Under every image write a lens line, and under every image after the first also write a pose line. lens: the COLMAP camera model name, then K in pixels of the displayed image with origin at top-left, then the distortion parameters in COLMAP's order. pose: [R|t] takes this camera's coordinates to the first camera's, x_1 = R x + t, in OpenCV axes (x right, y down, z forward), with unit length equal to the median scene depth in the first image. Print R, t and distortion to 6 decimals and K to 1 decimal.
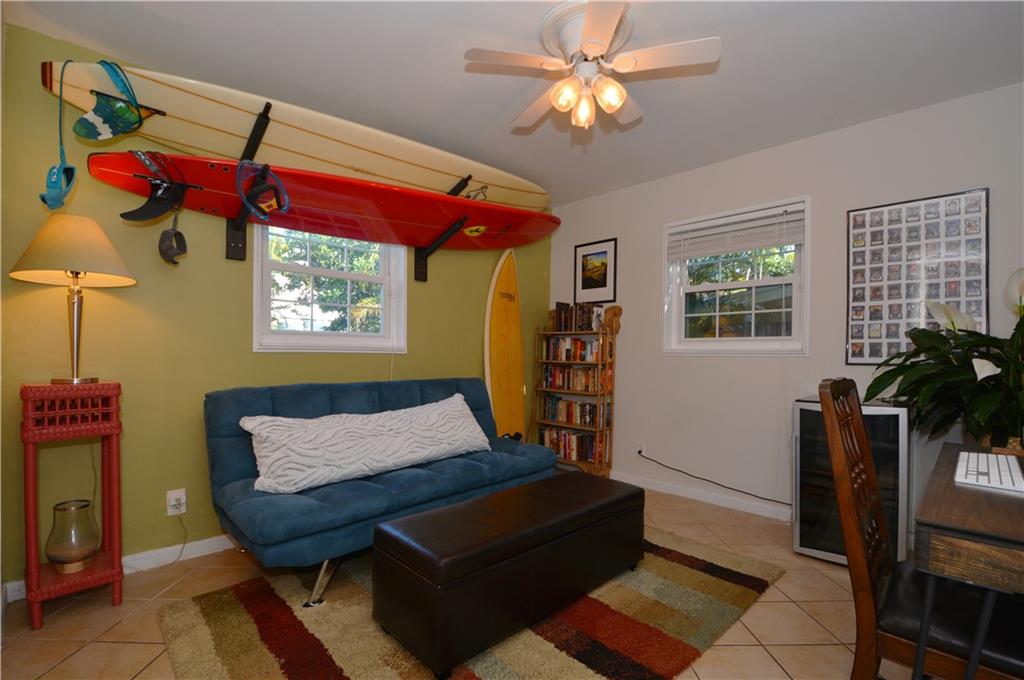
lens RADIAL K [[444.4, 0, 514.7], [0, 444.4, 351.4], [0, 0, 1]] dist [-0.000027, -0.014533]
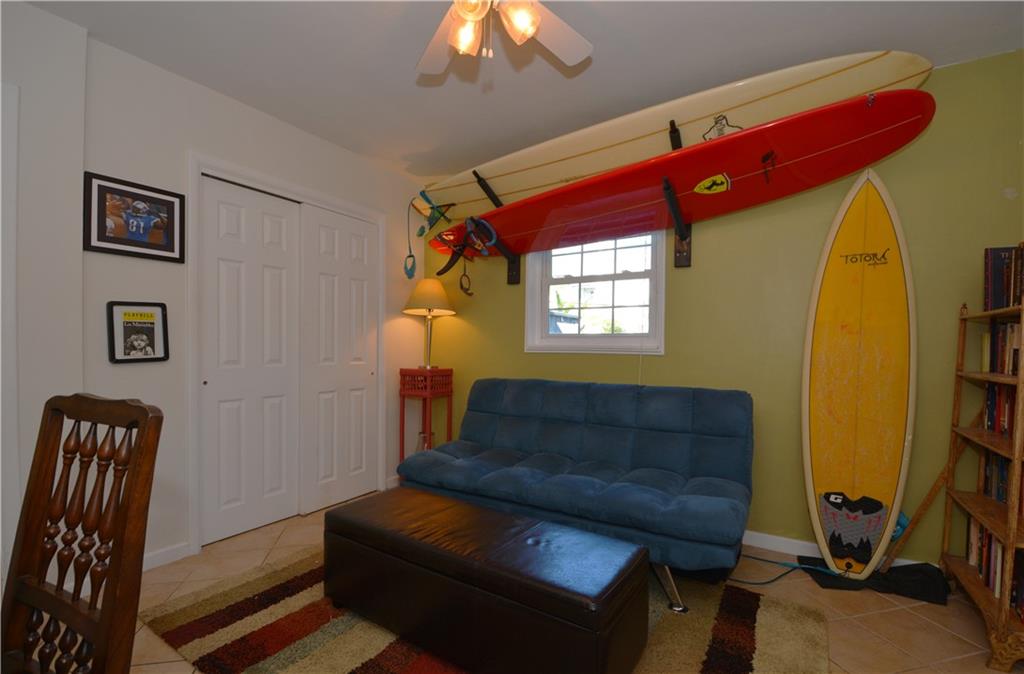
lens RADIAL K [[457.2, 0, 509.9], [0, 457.2, 354.1], [0, 0, 1]] dist [0.000035, -0.000238]
pose [[0.233884, 0.001494, -0.972263, 0.723067], [-0.008013, 0.999968, -0.000391, 0.007063], [0.972232, 0.007882, 0.233888, 0.662687]]
